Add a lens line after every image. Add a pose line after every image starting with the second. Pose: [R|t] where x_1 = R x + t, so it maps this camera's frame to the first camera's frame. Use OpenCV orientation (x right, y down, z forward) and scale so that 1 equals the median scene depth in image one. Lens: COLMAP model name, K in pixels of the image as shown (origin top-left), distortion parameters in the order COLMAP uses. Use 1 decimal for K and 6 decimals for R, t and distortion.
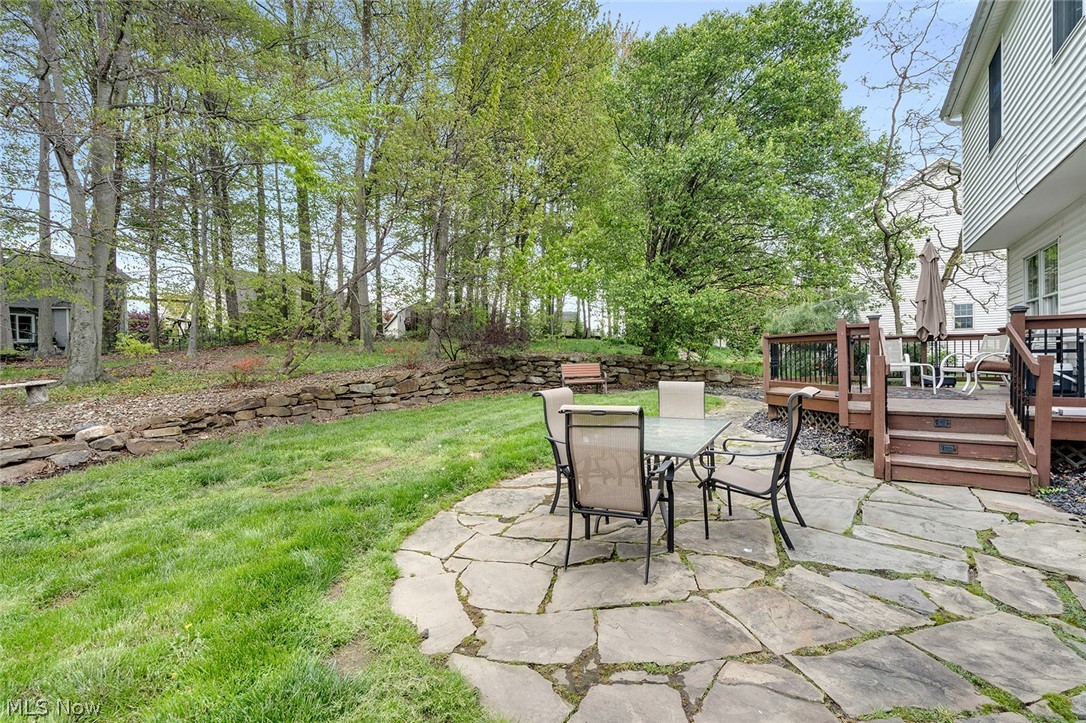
lens RADIAL K [[483.5, 0, 541.8], [0, 483.5, 357.7], [0, 0, 1]] dist [-0.000988, -0.001104]
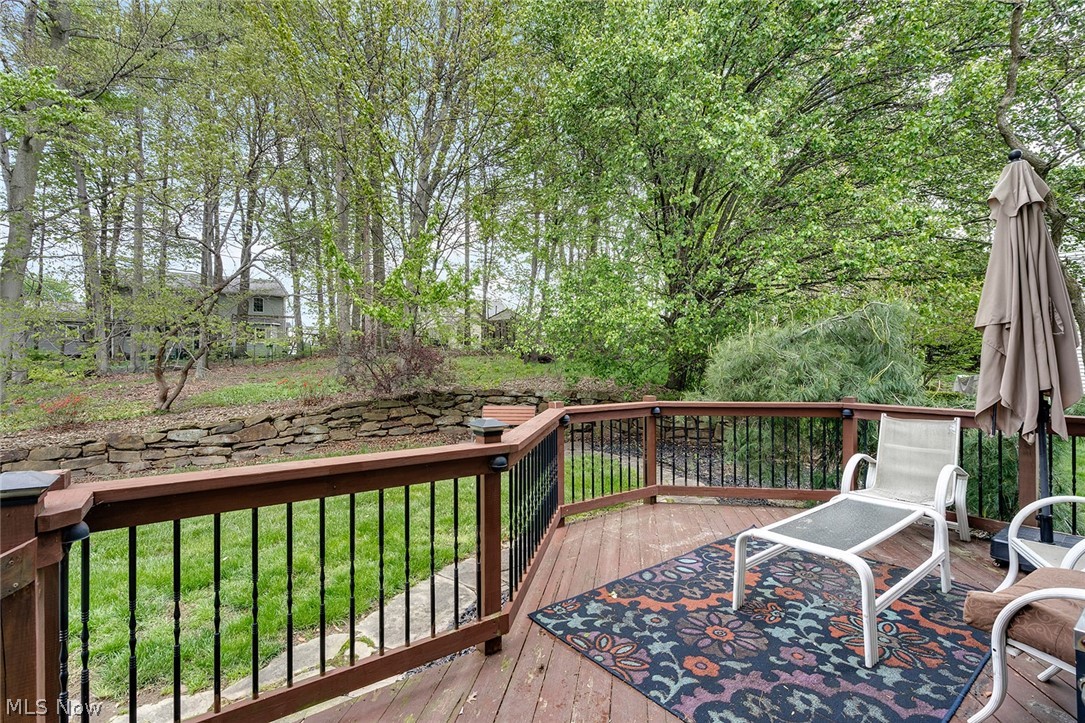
lens RADIAL K [[483.1, 0, 545.0], [0, 483.1, 365.6], [0, 0, 1]] dist [-0.000988, -0.001104]
pose [[0.941800, 0.001061, -0.336171, 0.397680], [-0.004029, 0.999959, -0.008133, -0.042345], [0.336148, 0.009014, 0.941766, 0.368370]]
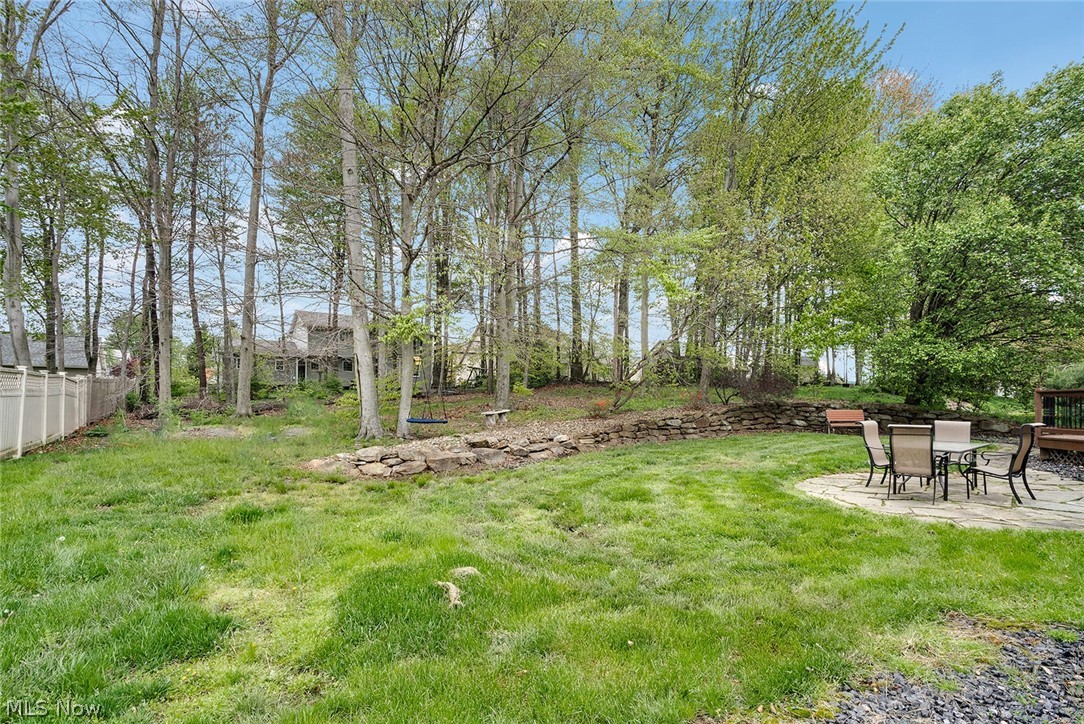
lens RADIAL K [[482.6, 0, 561.7], [0, 482.6, 383.4], [0, 0, 1]] dist [-0.000988, -0.001104]
pose [[0.922555, 0.008428, -0.385774, -0.108834], [-0.023141, 0.999170, -0.033512, 0.002825], [0.385172, 0.039844, 0.921984, -0.367716]]
